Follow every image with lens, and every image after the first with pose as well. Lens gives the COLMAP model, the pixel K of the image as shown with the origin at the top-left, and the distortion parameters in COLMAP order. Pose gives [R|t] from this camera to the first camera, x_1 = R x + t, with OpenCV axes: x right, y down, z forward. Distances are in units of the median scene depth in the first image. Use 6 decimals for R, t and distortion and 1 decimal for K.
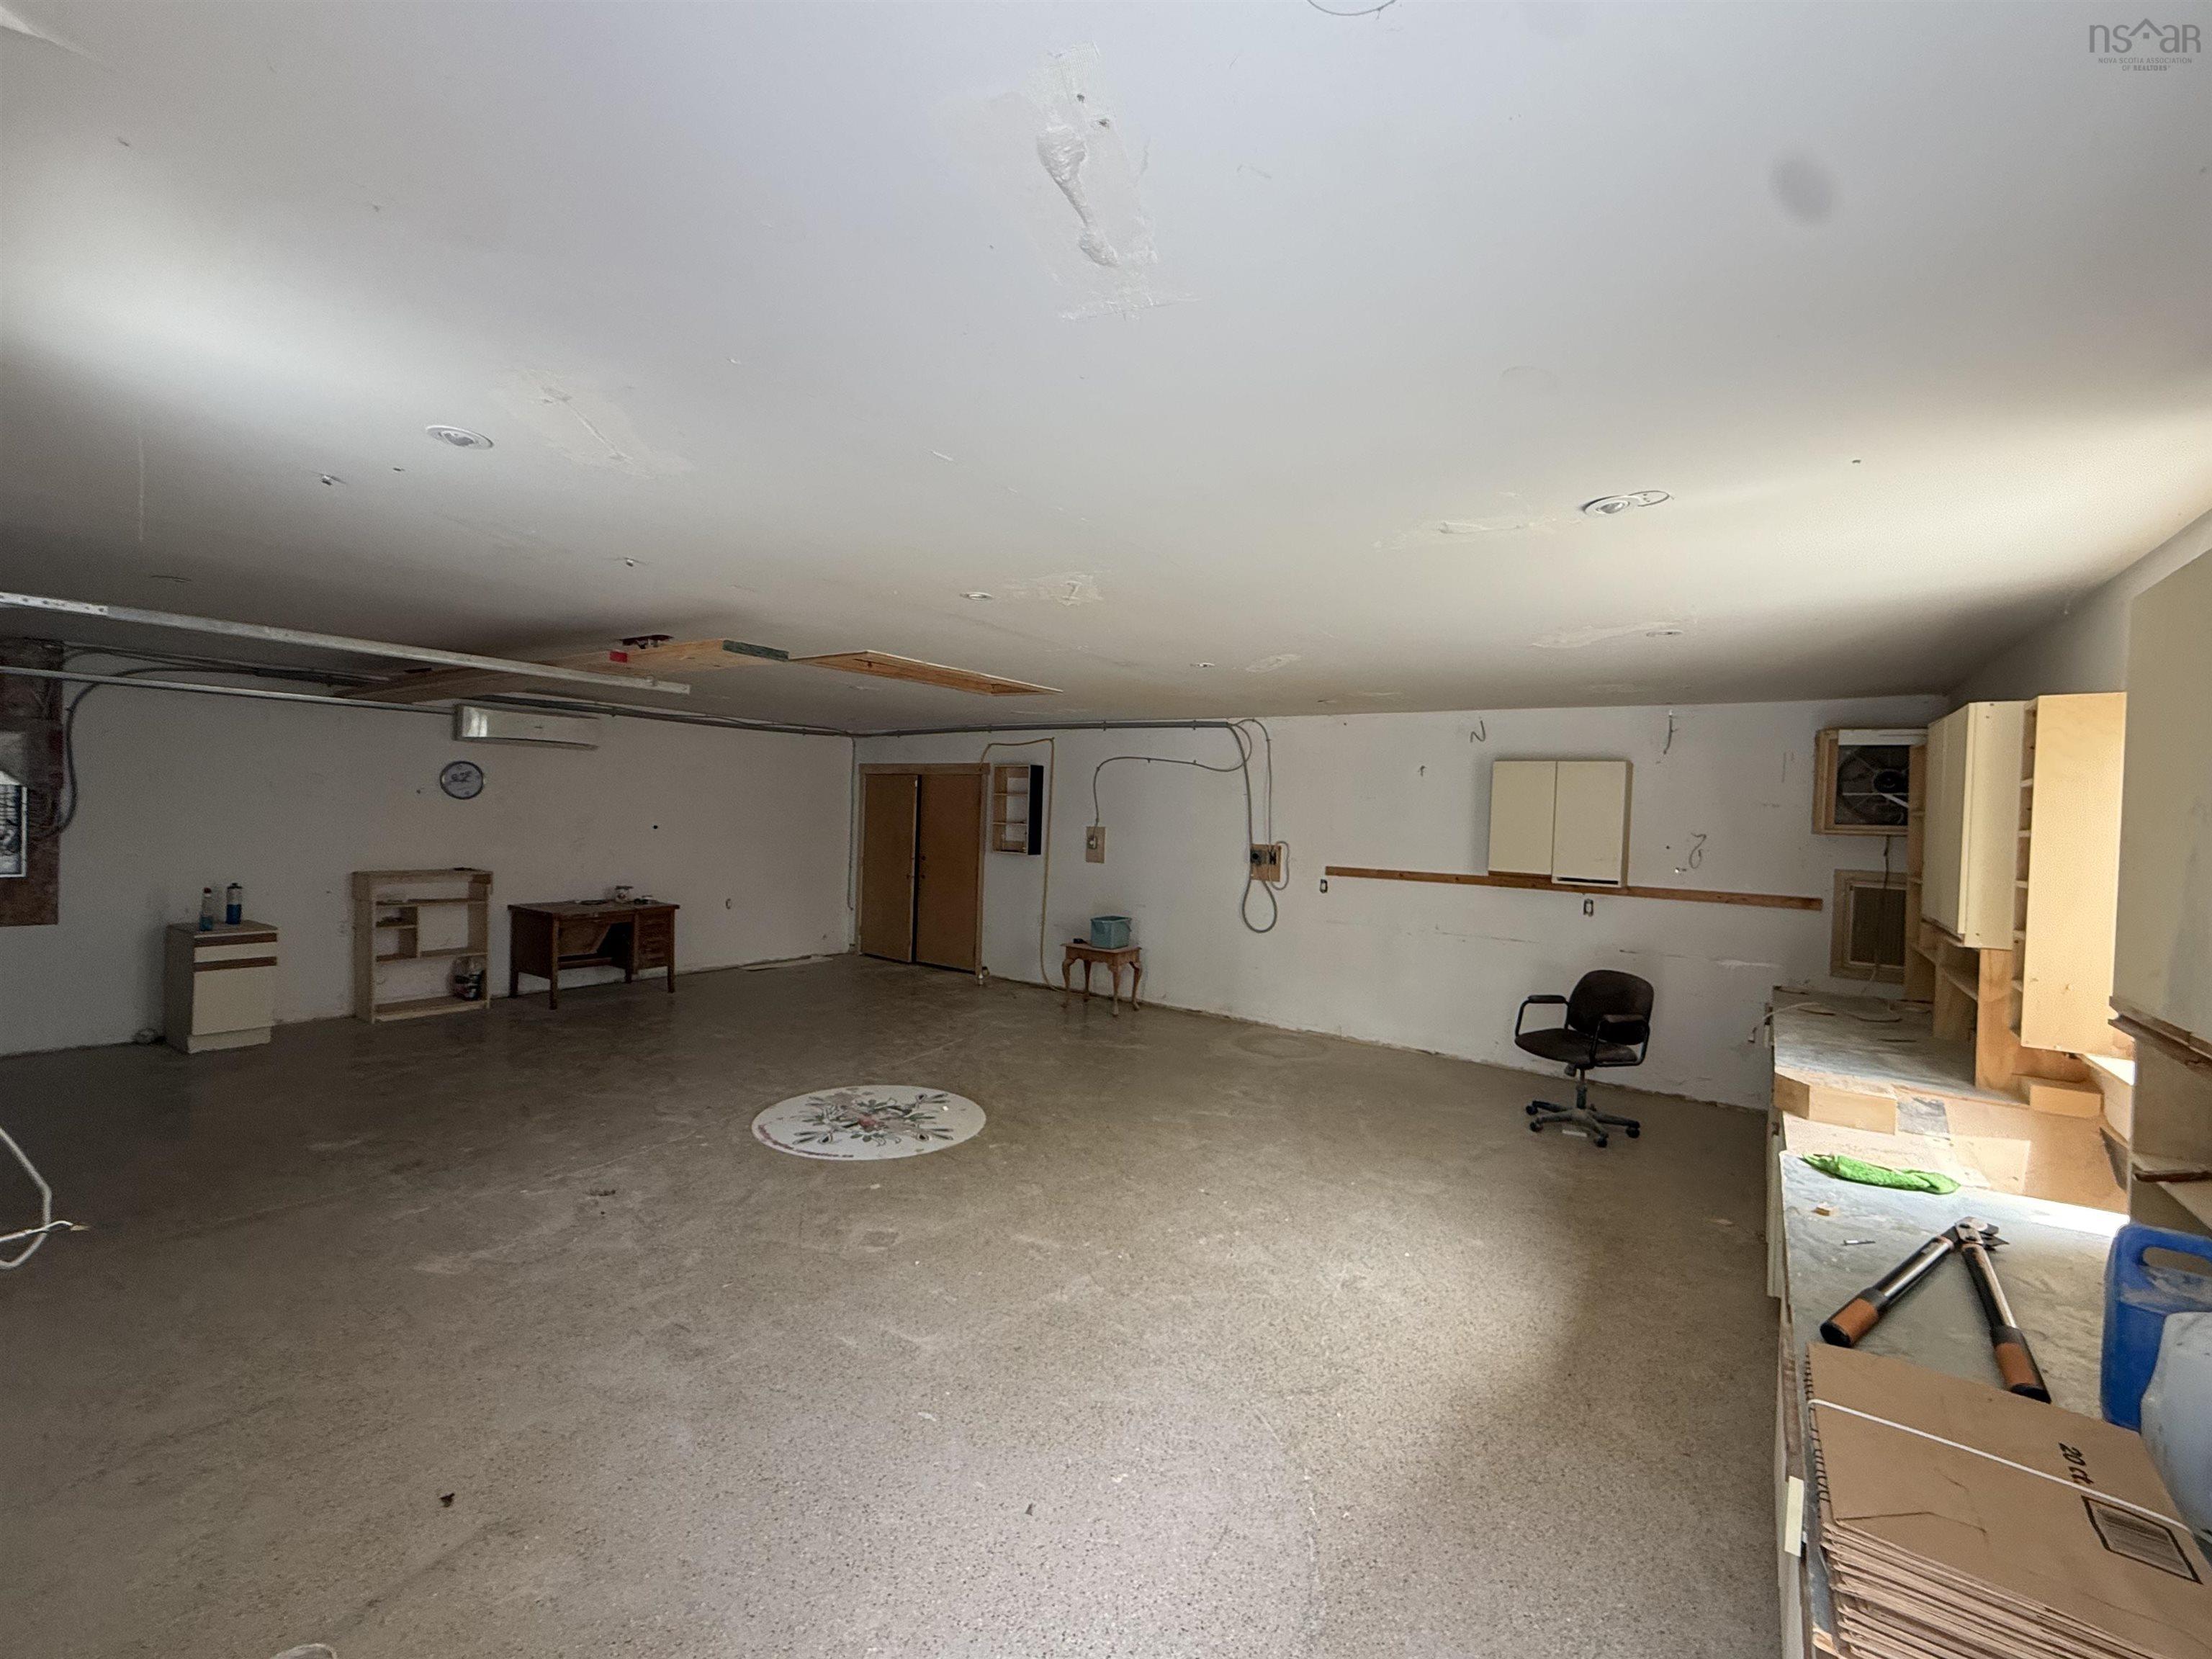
lens RADIAL K [[894.9, 0, 1112.1], [0, 894.9, 829.9], [0, 0, 1]] dist [0.000874, 0.000026]
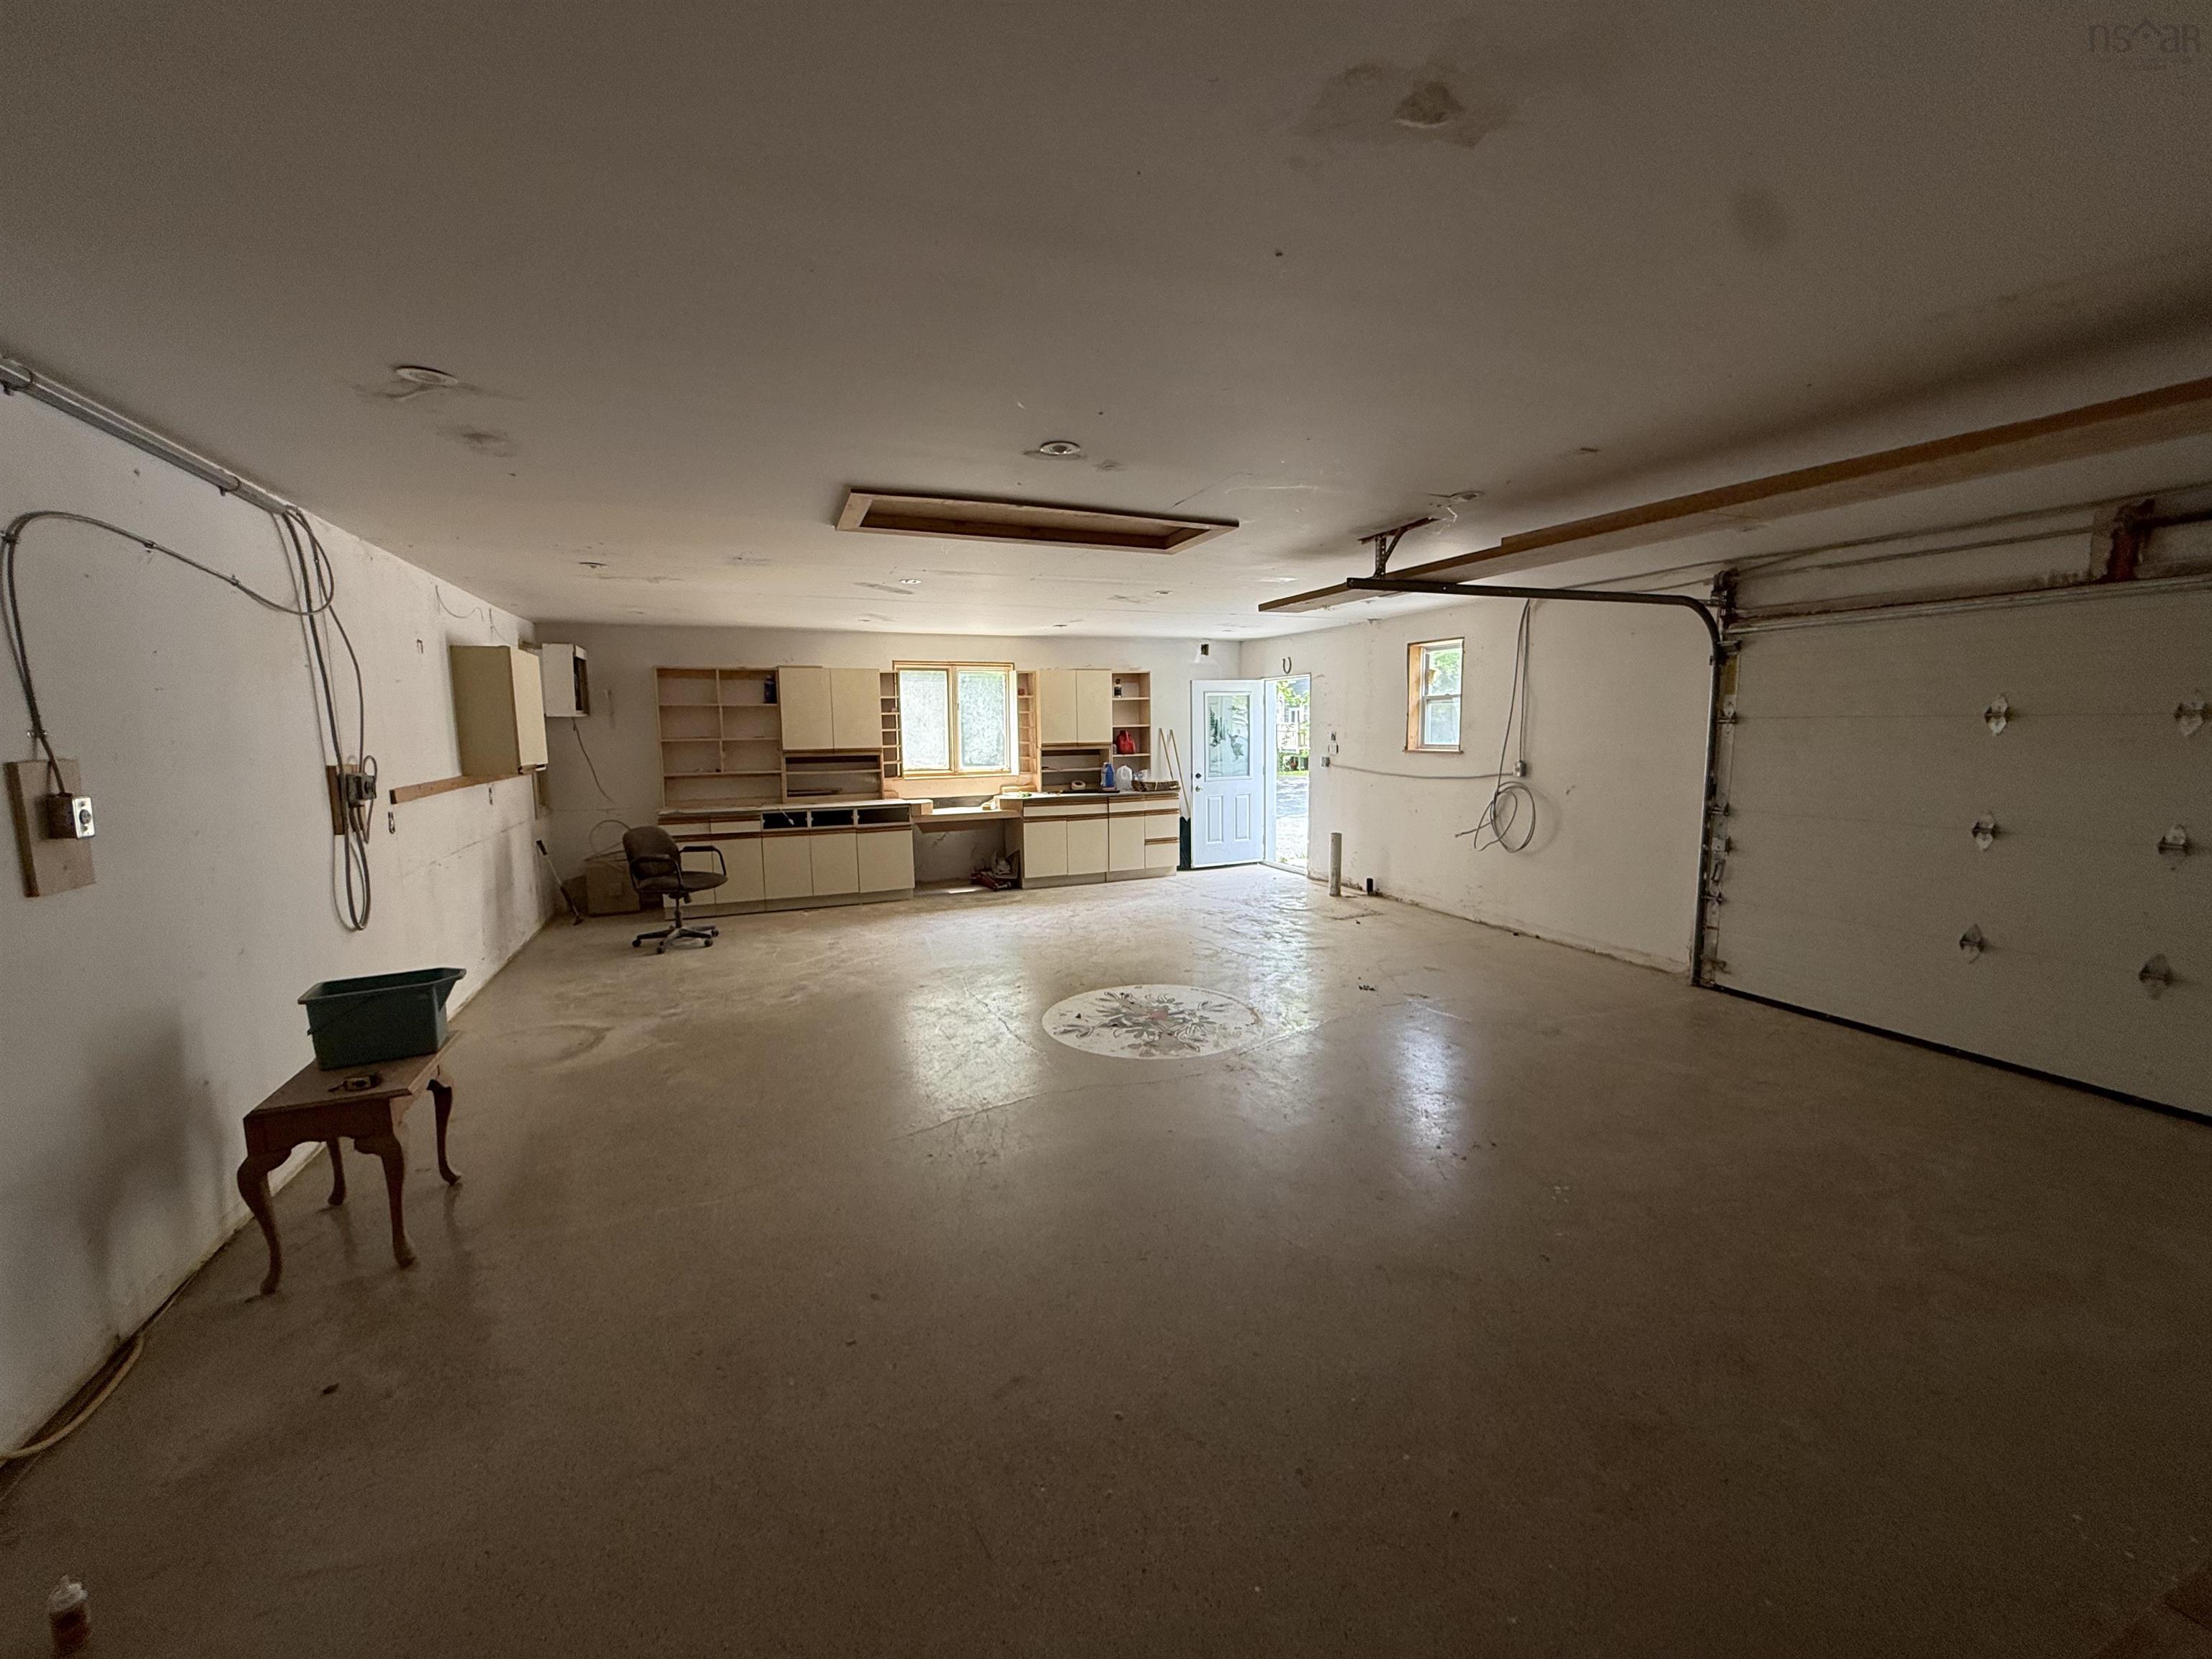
lens RADIAL K [[894.9, 0, 1112.4], [0, 894.9, 833.9], [0, 0, 1]] dist [0.000874, 0.000026]
pose [[-0.841926, -0.091834, 0.531720, -0.745089], [-0.009491, 0.987779, 0.155573, -0.040480], [-0.539509, 0.125934, -0.832509, 1.832090]]
